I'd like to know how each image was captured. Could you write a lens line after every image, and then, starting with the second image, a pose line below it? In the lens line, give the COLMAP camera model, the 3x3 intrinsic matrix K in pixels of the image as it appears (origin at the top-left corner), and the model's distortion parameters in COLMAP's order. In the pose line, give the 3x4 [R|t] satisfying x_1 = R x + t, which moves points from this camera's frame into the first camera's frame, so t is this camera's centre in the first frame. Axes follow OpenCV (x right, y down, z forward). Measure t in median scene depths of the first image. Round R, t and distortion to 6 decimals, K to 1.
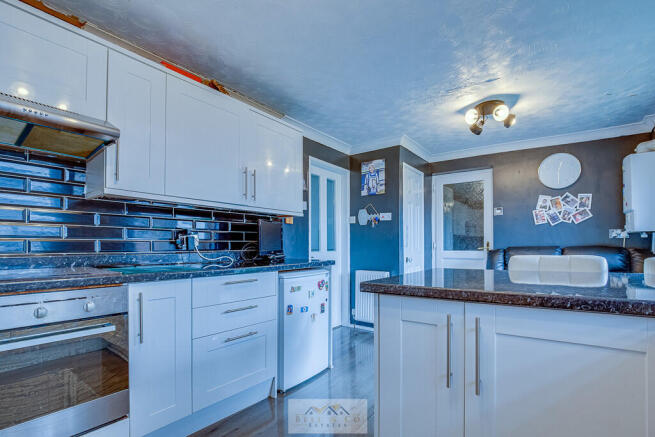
lens RADIAL K [[296.4, 0, 328.2], [0, 296.4, 245.3], [0, 0, 1]] dist [-0.000988, -0.000253]
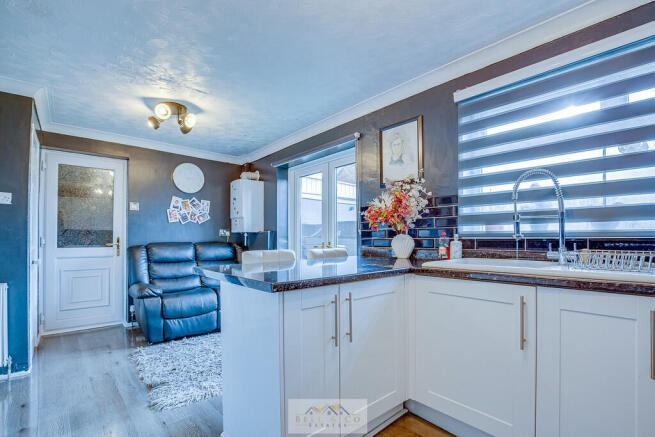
lens RADIAL K [[304.7, 0, 327.6], [0, 304.7, 239.5], [0, 0, 1]] dist [-0.042857, 0.000225]
pose [[0.269163, 0.003932, 0.963086, -0.240352], [-0.003359, 0.999989, -0.003144, -0.005781], [-0.963089, -0.002389, 0.269174, 0.156618]]
